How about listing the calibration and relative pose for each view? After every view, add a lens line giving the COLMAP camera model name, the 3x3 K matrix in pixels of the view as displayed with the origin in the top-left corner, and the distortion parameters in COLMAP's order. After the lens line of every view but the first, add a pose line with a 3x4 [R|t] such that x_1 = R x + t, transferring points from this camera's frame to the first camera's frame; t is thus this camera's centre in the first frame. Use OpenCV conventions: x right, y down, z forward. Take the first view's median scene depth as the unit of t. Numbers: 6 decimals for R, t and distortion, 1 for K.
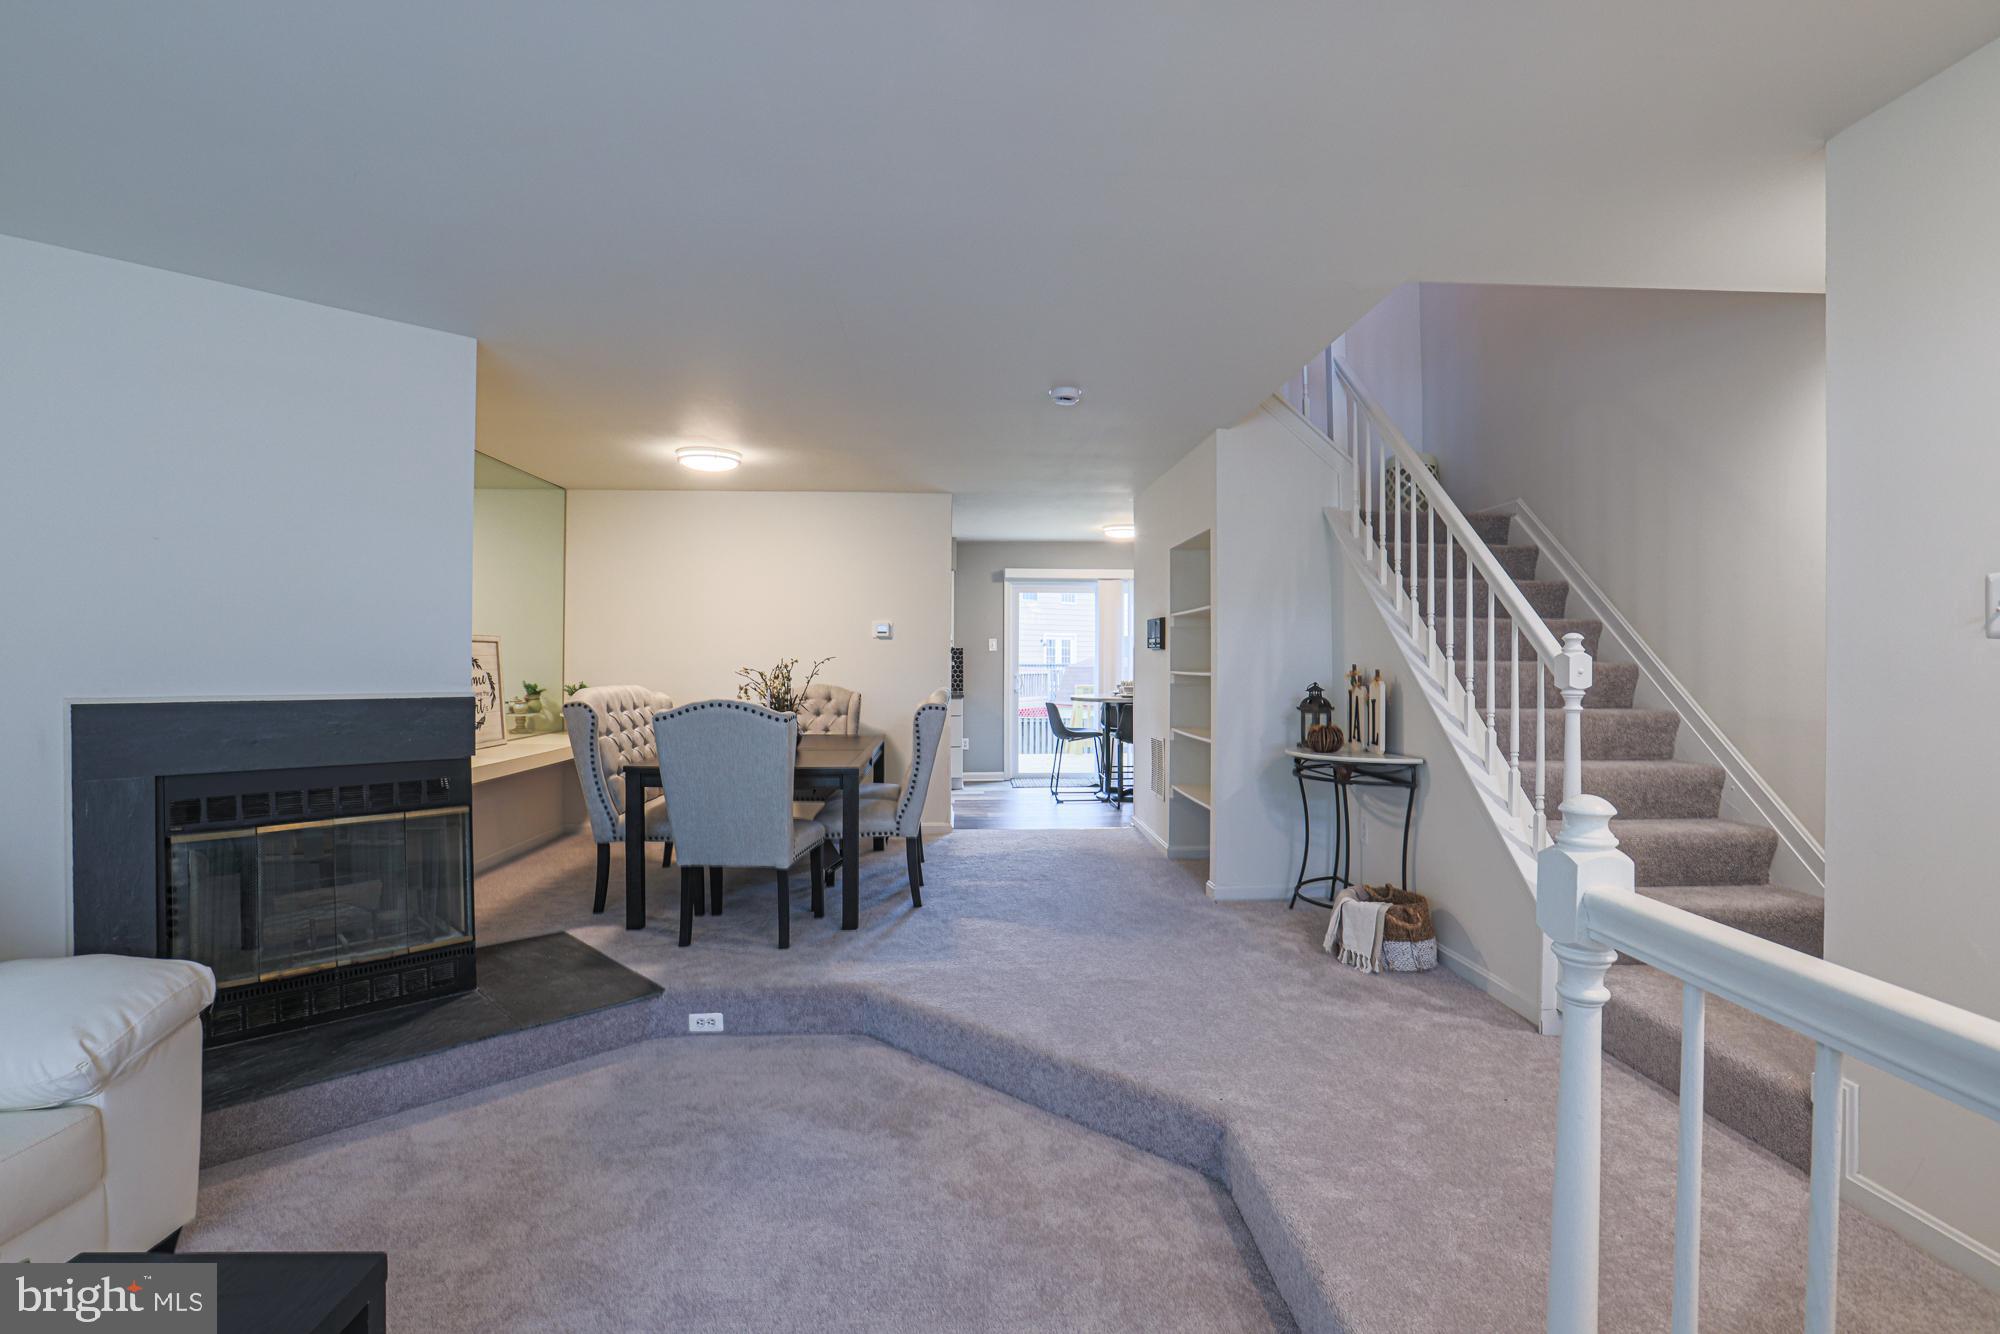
lens RADIAL K [[927.8, 0, 1022.8], [0, 927.8, 657.9], [0, 0, 1]] dist [-0.050453, 0.015954]
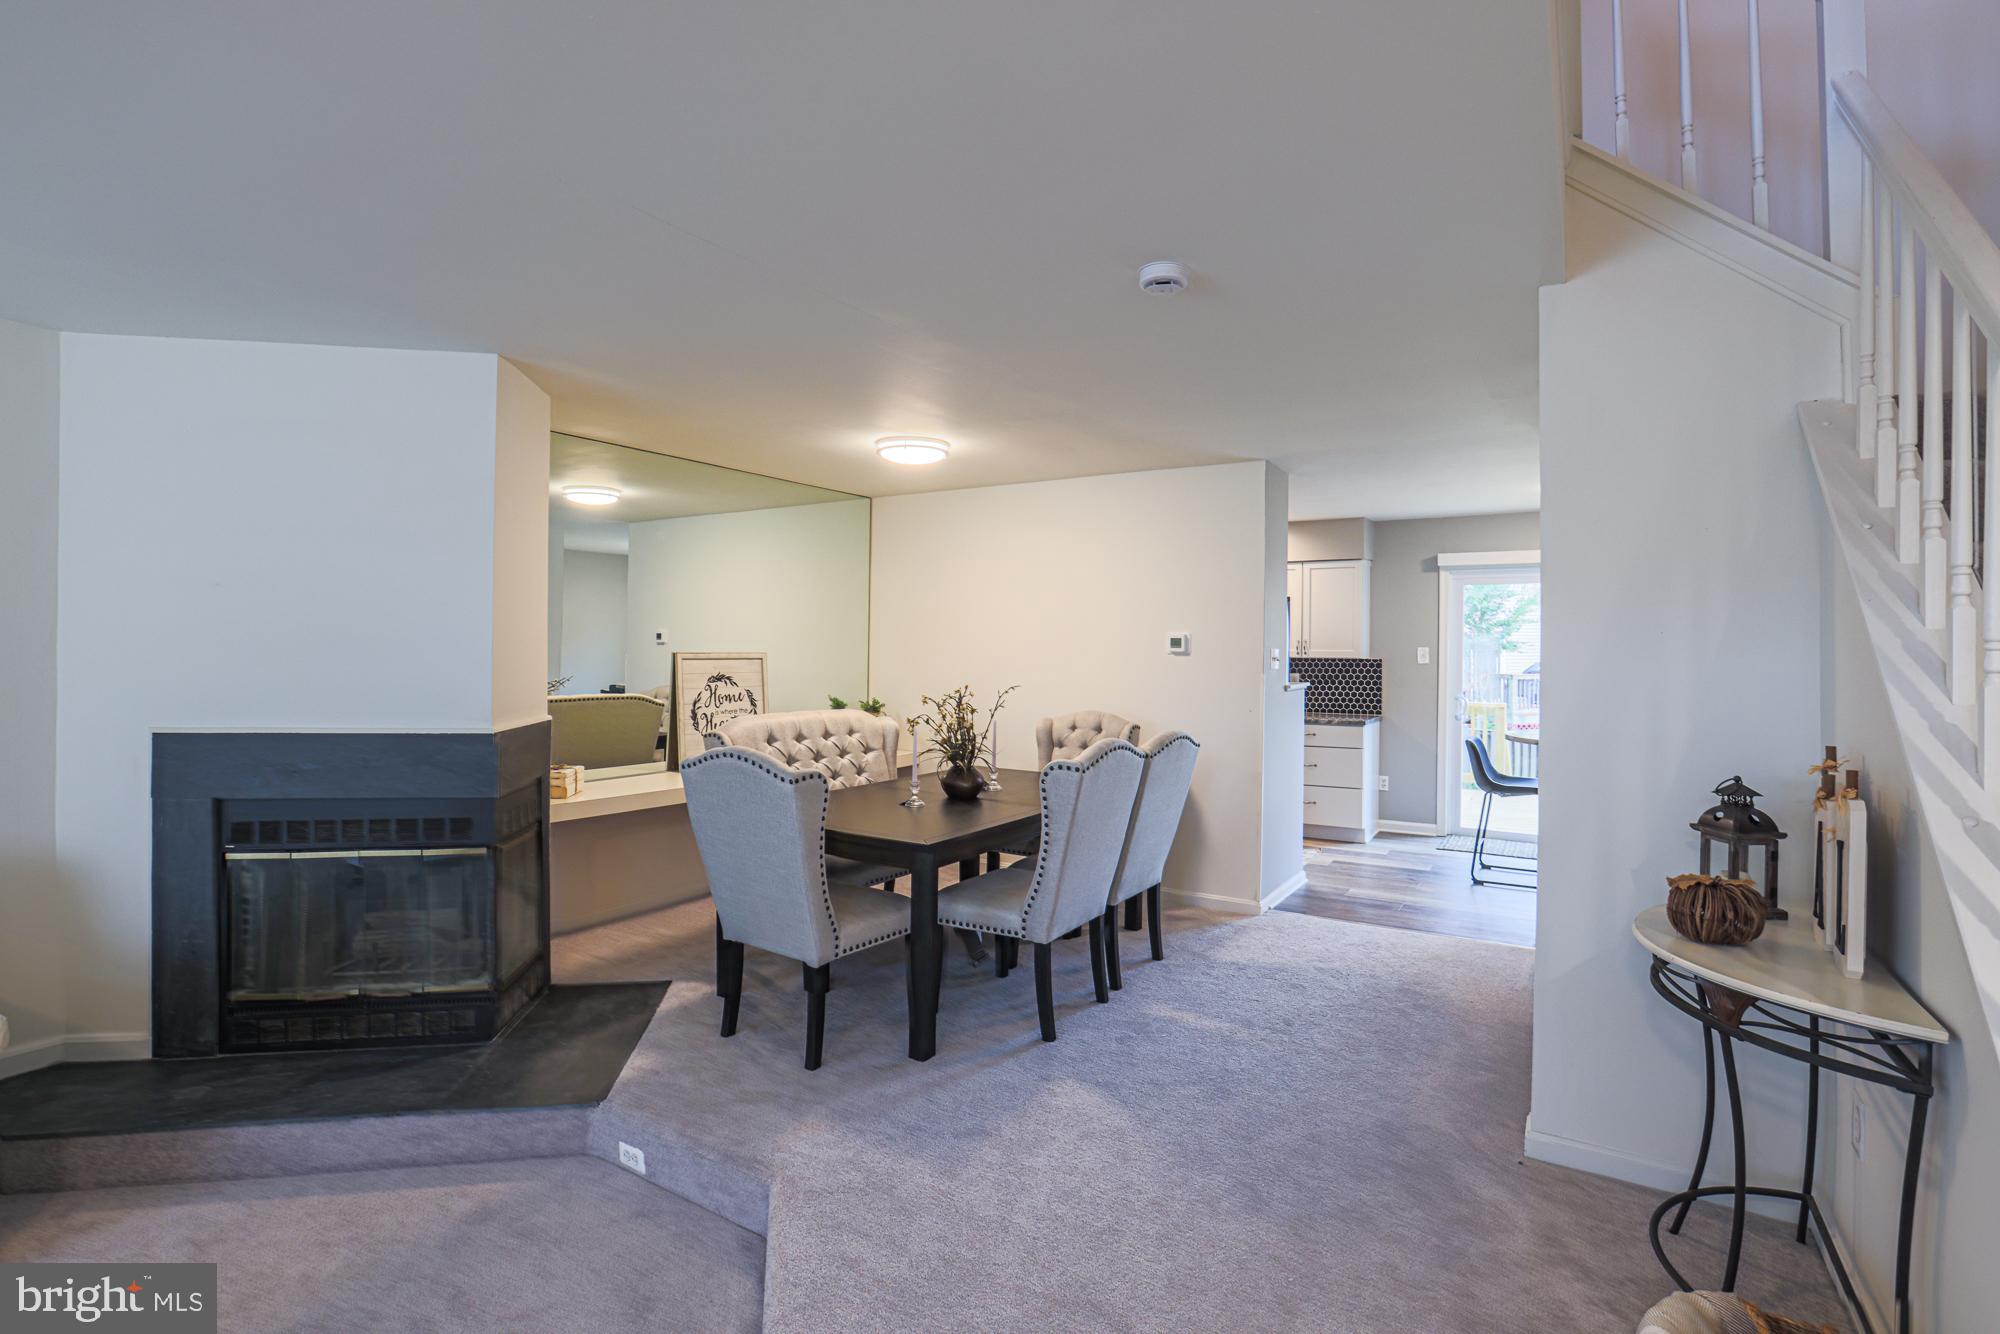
lens RADIAL K [[927.8, 0, 1008.3], [0, 927.8, 648.3], [0, 0, 1]] dist [-0.050453, 0.015954]
pose [[0.807574, 0.004840, -0.589746, 0.365545], [-0.006609, 0.999978, -0.000844, -0.045777], [0.589729, 0.004580, 0.807588, 0.519597]]
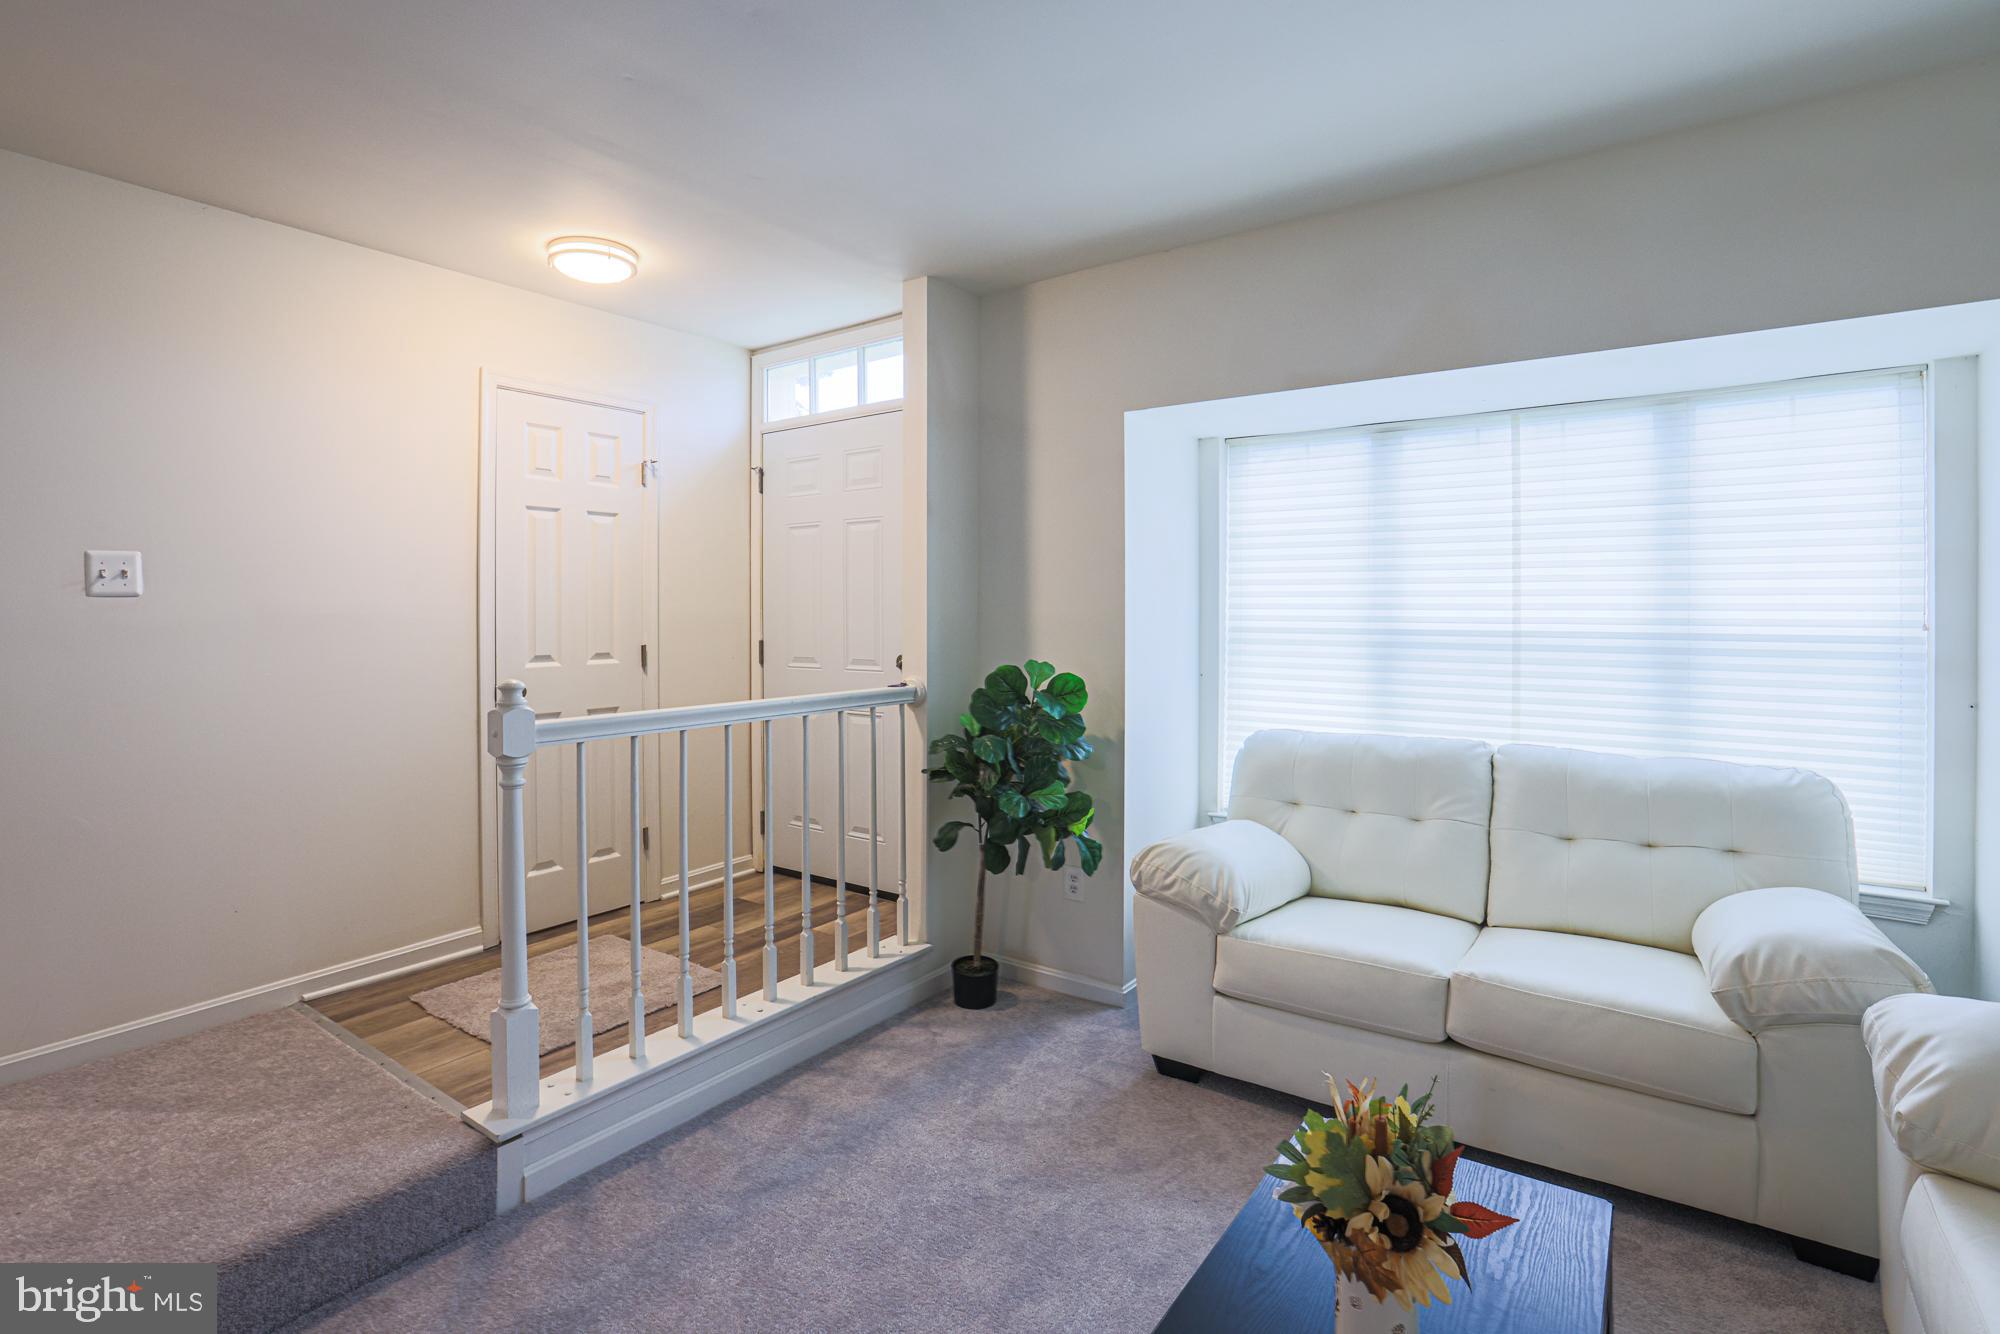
lens RADIAL K [[927.8, 0, 996.2], [0, 927.8, 608.7], [0, 0, 1]] dist [-0.050453, 0.015954]
pose [[-0.767961, 0.006501, 0.640464, -0.460119], [0.004427, 0.999978, -0.004842, 0.005665], [-0.640482, -0.000883, -0.767973, 0.579898]]
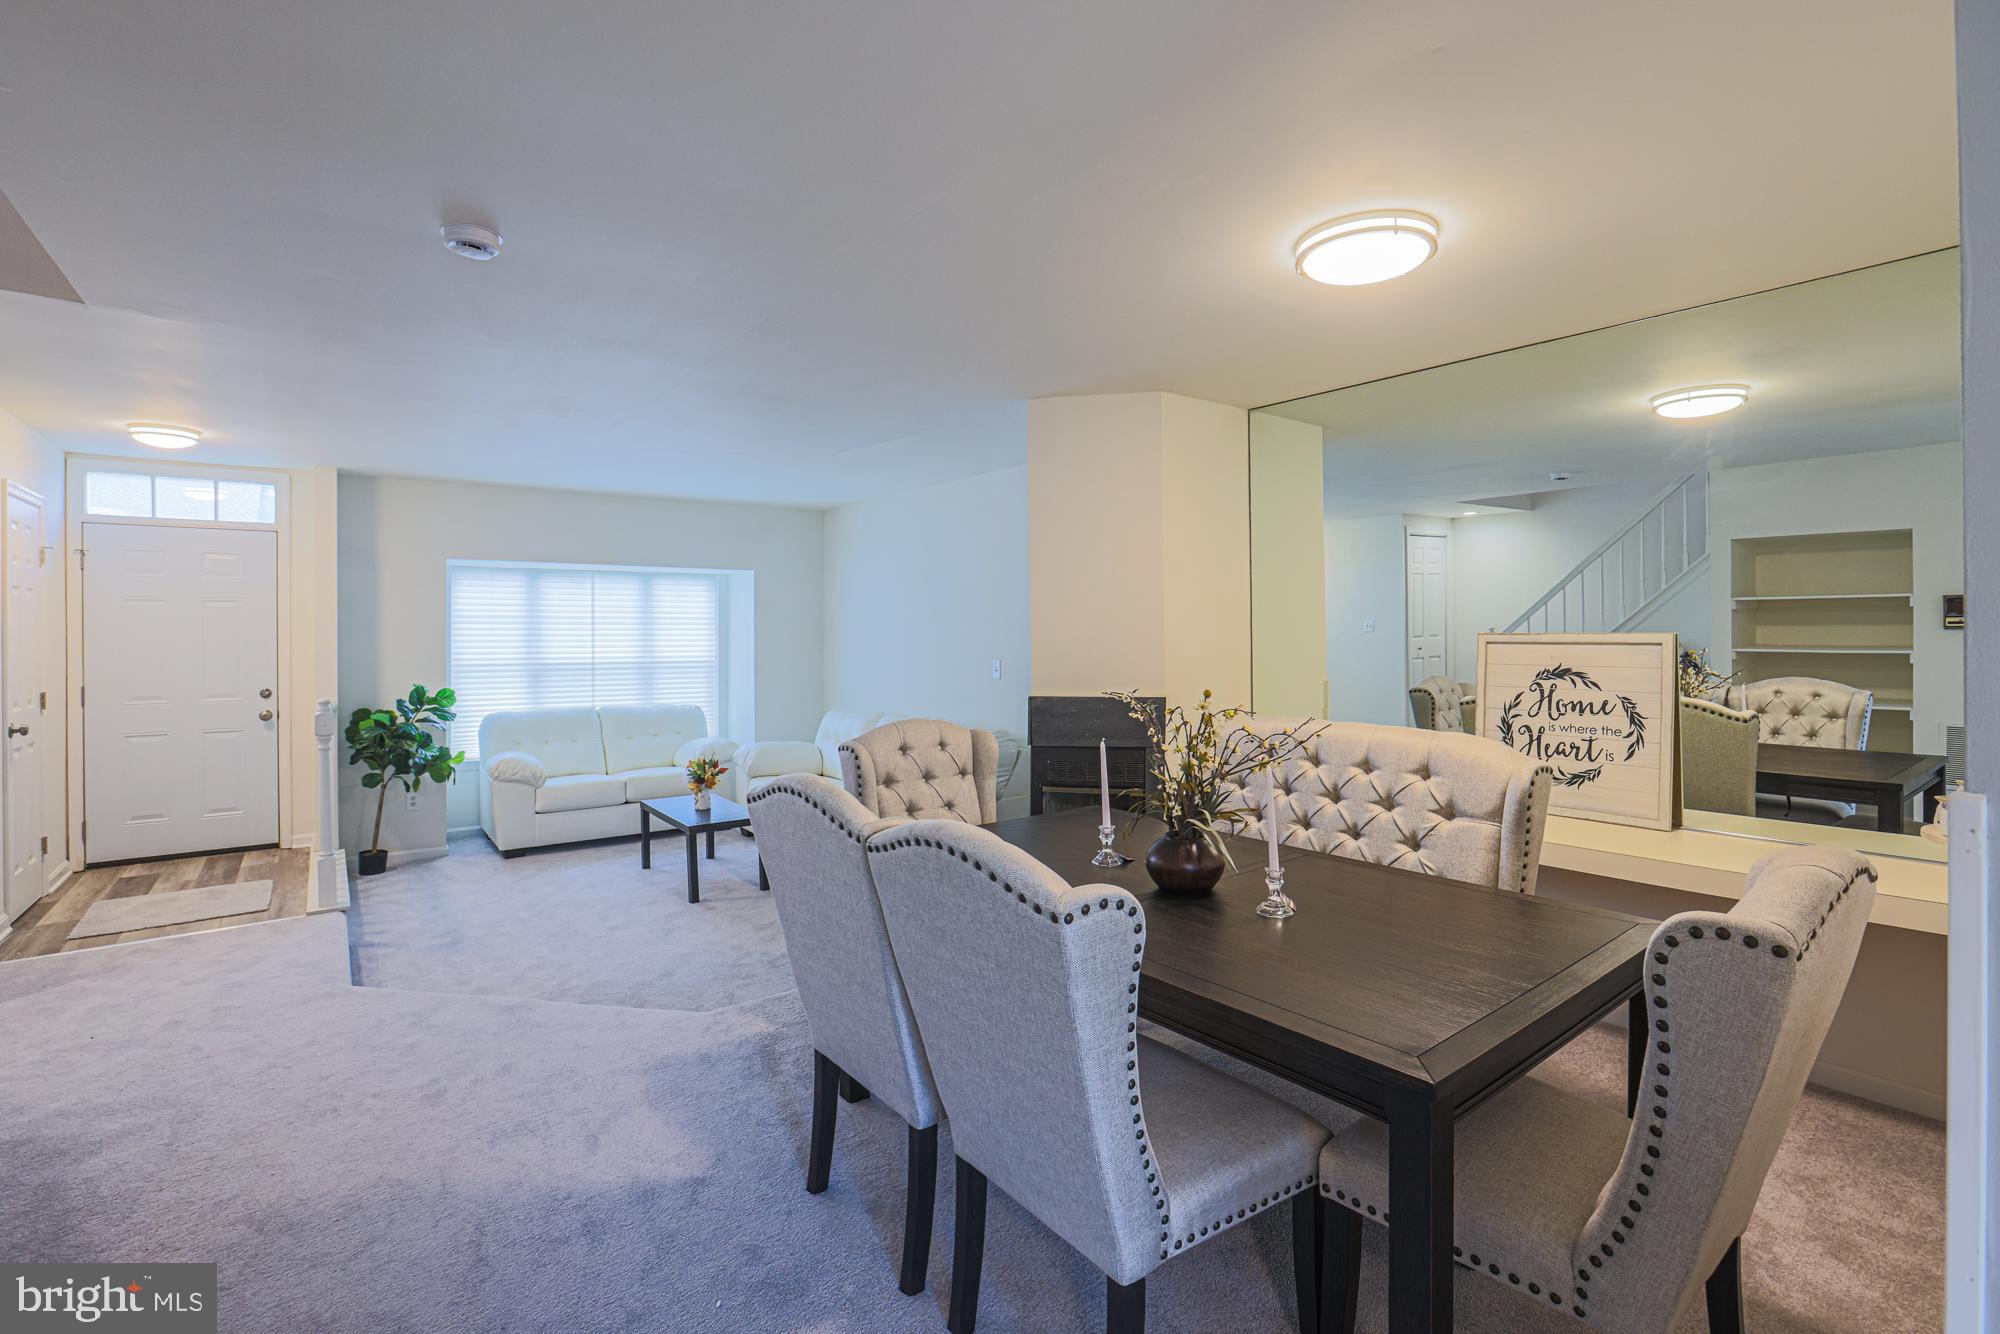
lens RADIAL K [[927.8, 0, 995.5], [0, 927.8, 643.1], [0, 0, 1]] dist [-0.050453, 0.015954]
pose [[-0.846236, 0.010649, -0.532702, 0.078963], [0.005464, 0.999921, 0.011309, -0.039737], [0.532781, 0.006660, -0.846227, 1.924322]]
